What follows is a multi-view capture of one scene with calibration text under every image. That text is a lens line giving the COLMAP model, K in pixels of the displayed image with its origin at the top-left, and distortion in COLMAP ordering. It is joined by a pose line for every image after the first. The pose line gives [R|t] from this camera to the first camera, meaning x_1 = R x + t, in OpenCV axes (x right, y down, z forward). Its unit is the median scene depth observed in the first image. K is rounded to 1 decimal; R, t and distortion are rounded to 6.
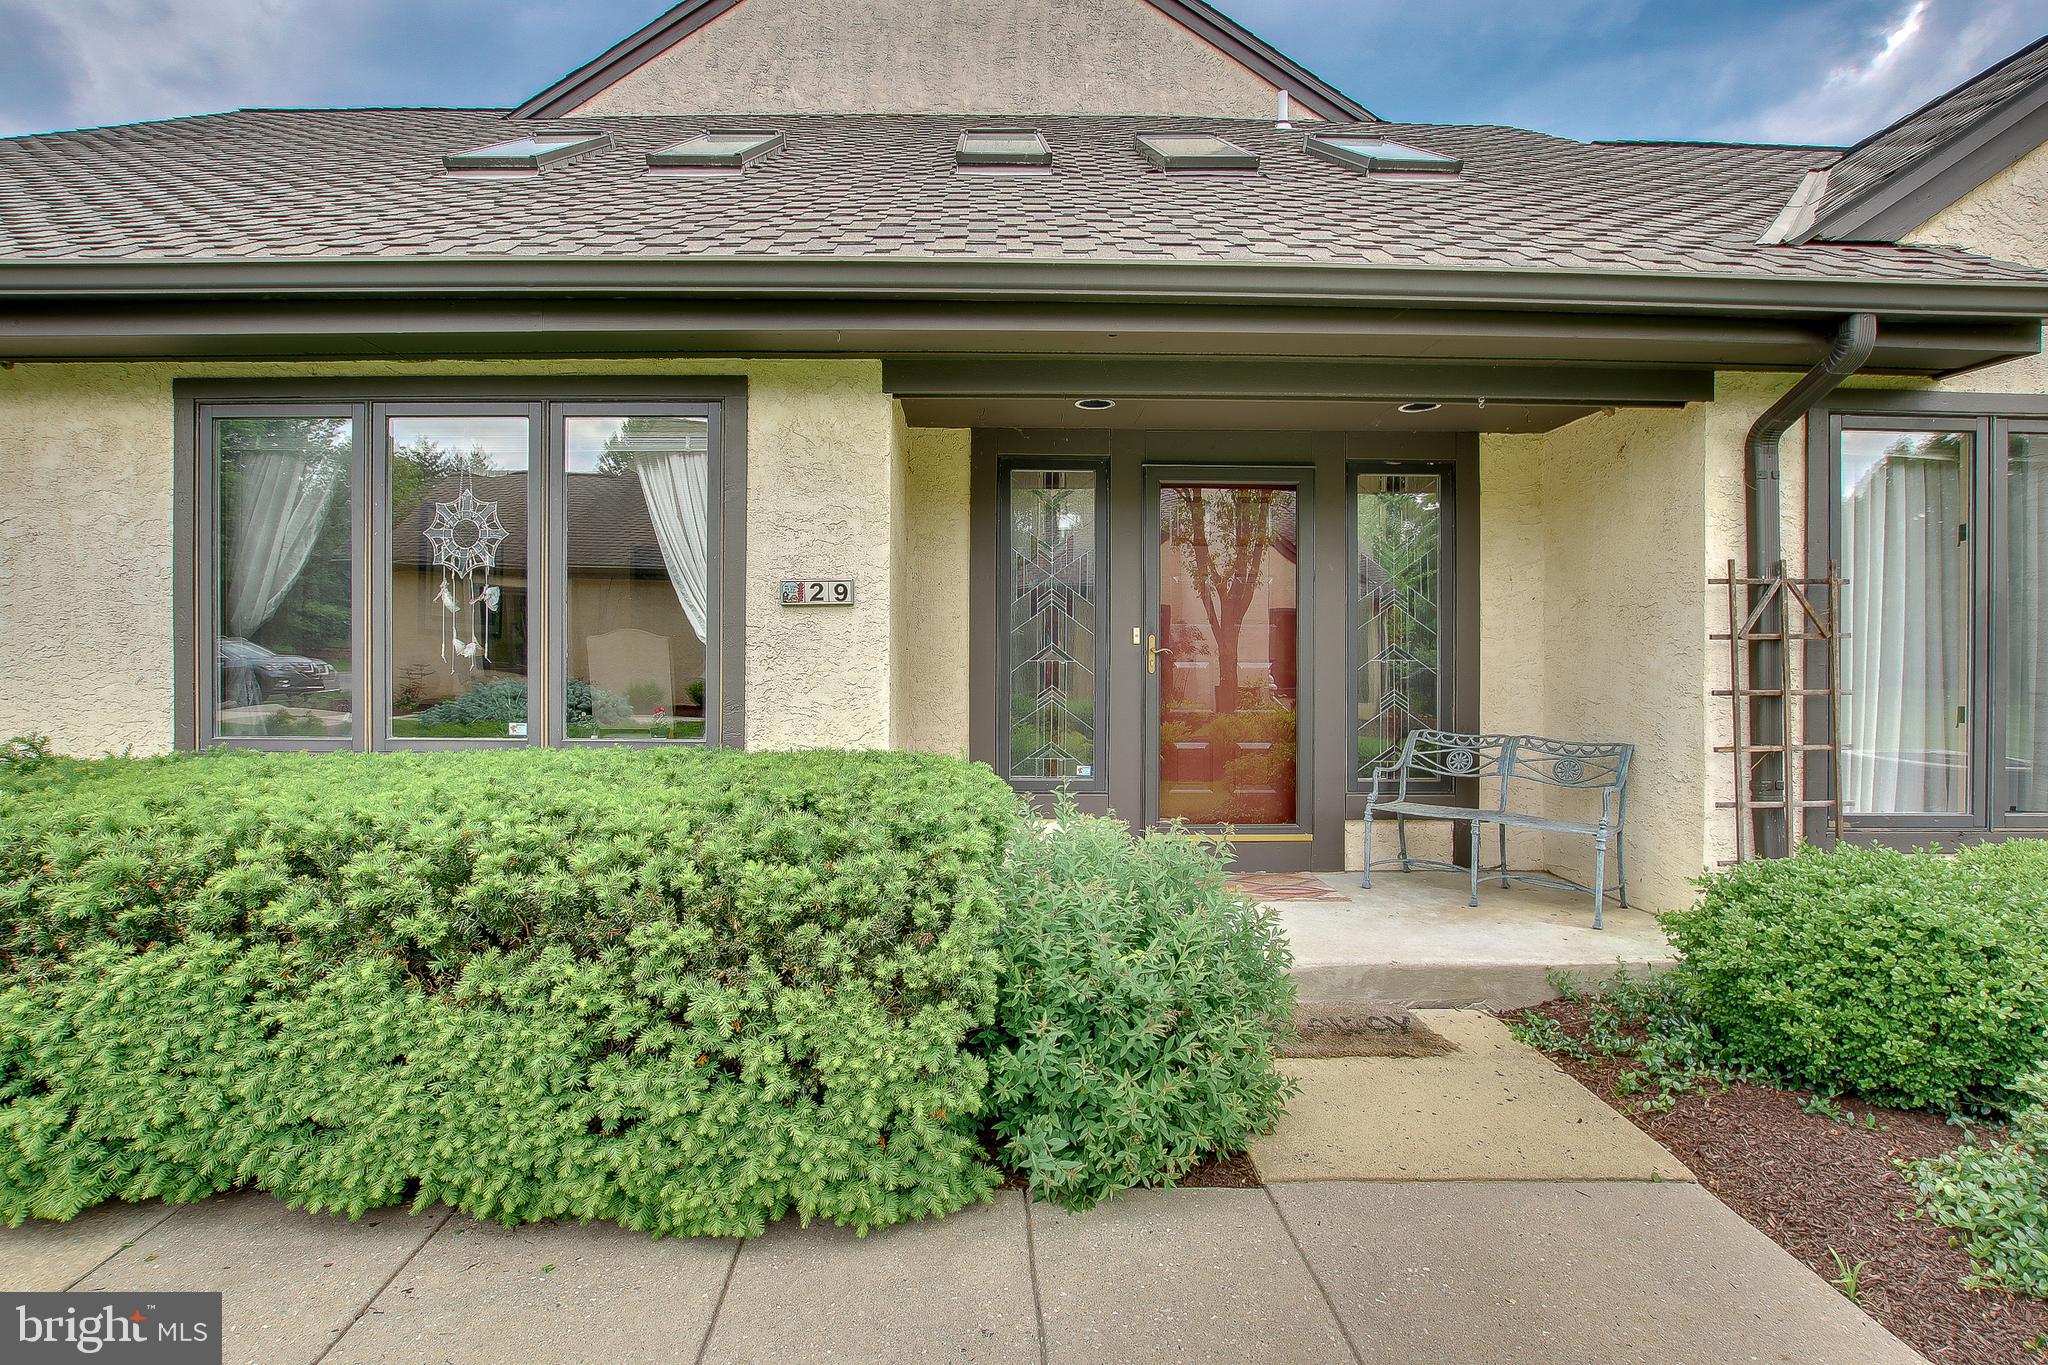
lens RADIAL K [[968.6, 0, 1015.6], [0, 968.6, 670.4], [0, 0, 1]] dist [-0.030327, 0.001213]
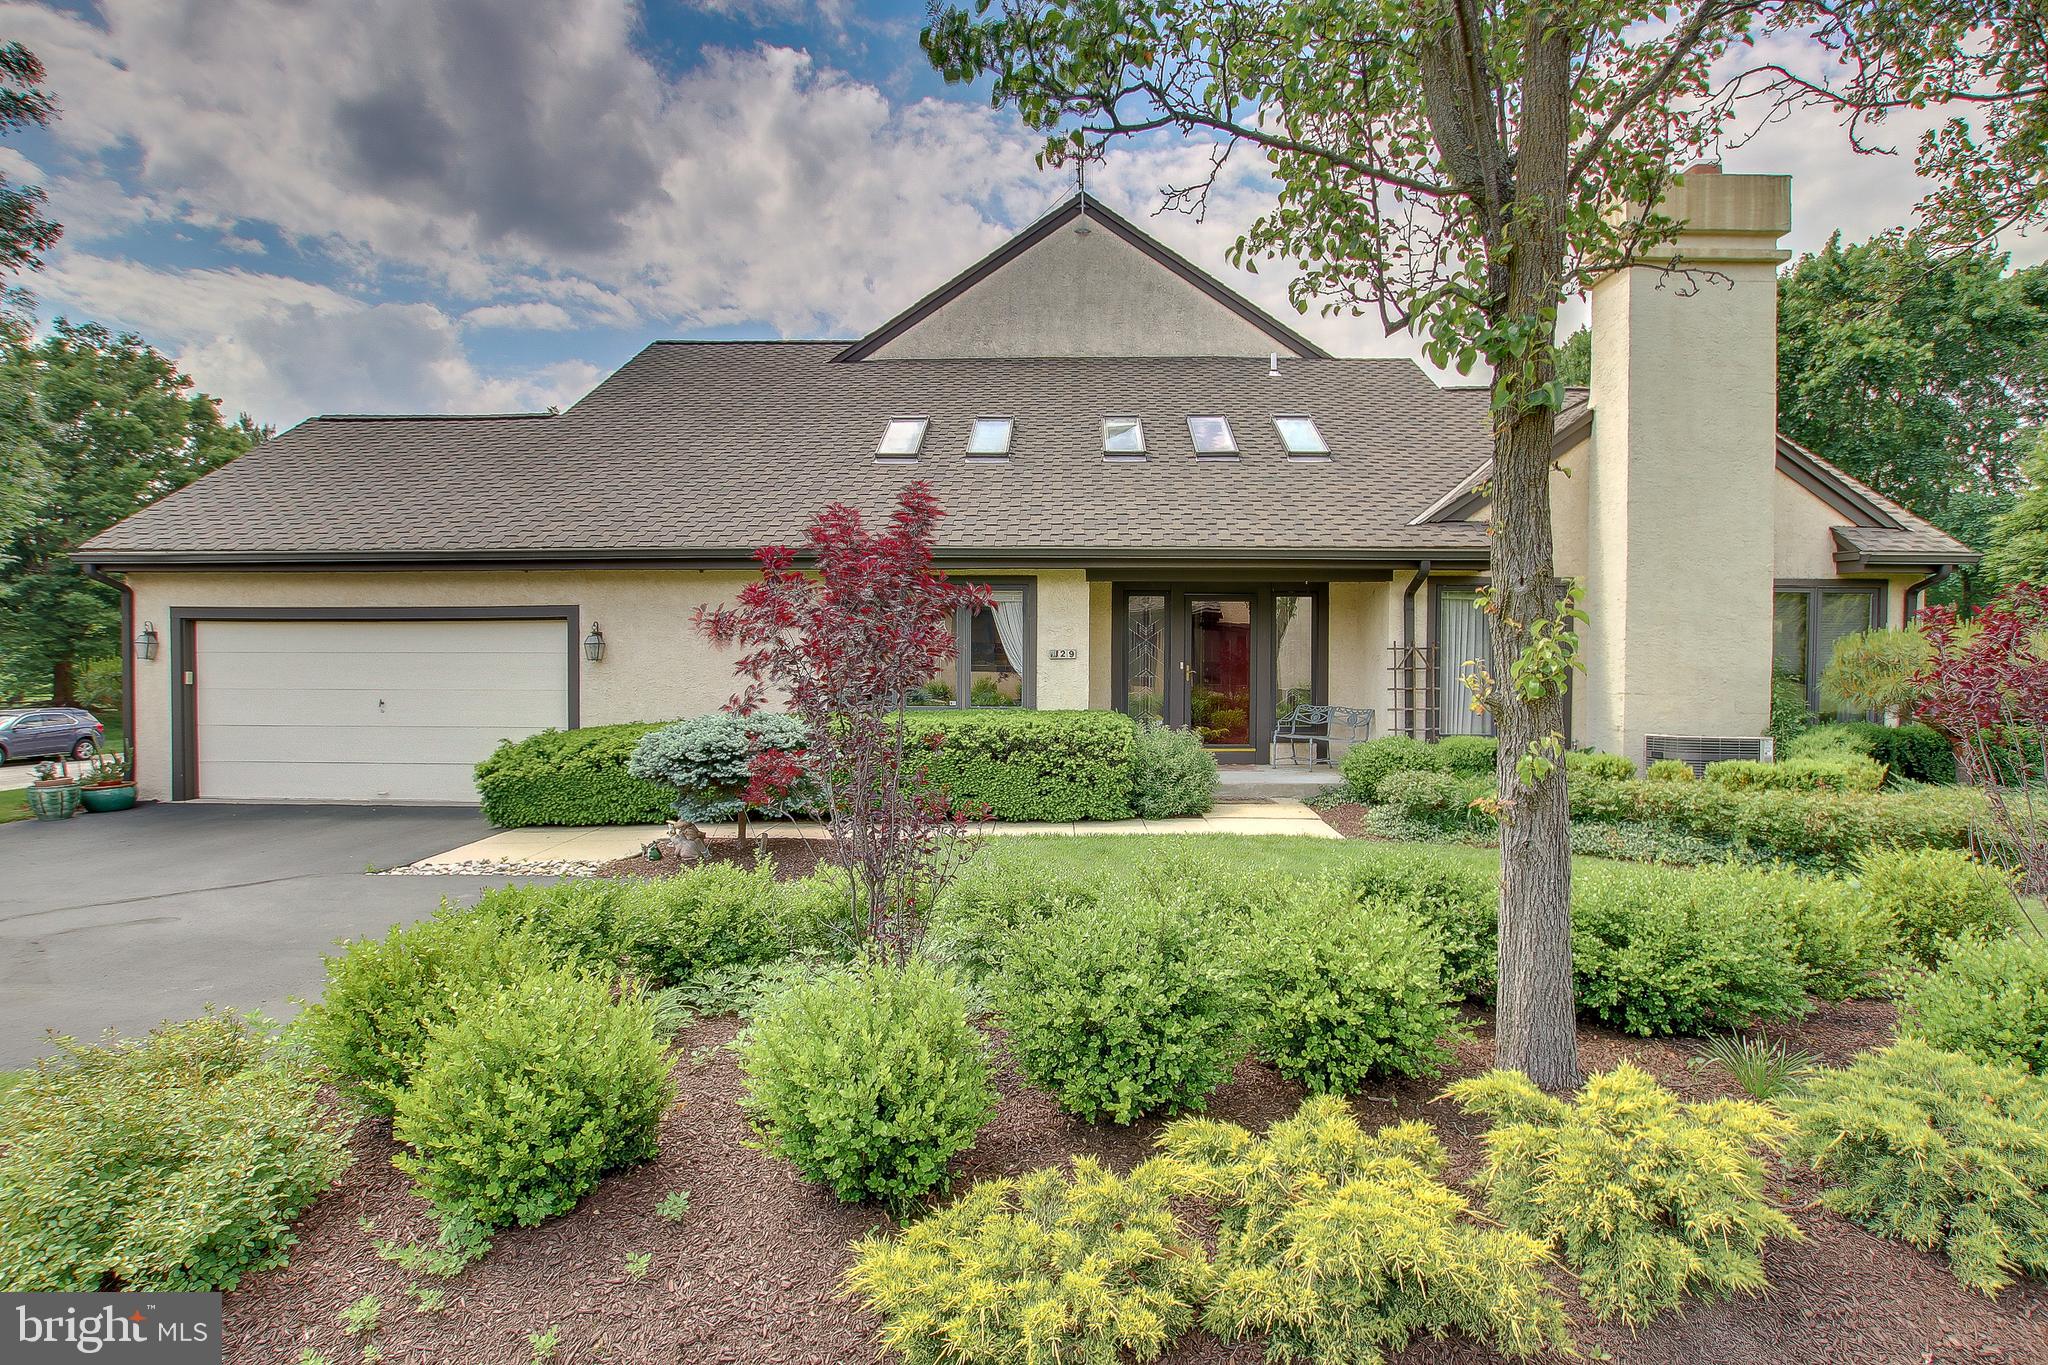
lens RADIAL K [[968.6, 0, 1015.6], [0, 968.6, 670.4], [0, 0, 1]] dist [-0.030327, 0.001213]
pose [[0.996125, -0.001818, -0.087931, -0.095338], [0.002404, 0.999976, 0.006559, -0.051539], [0.087917, -0.006745, 0.996105, -1.803687]]
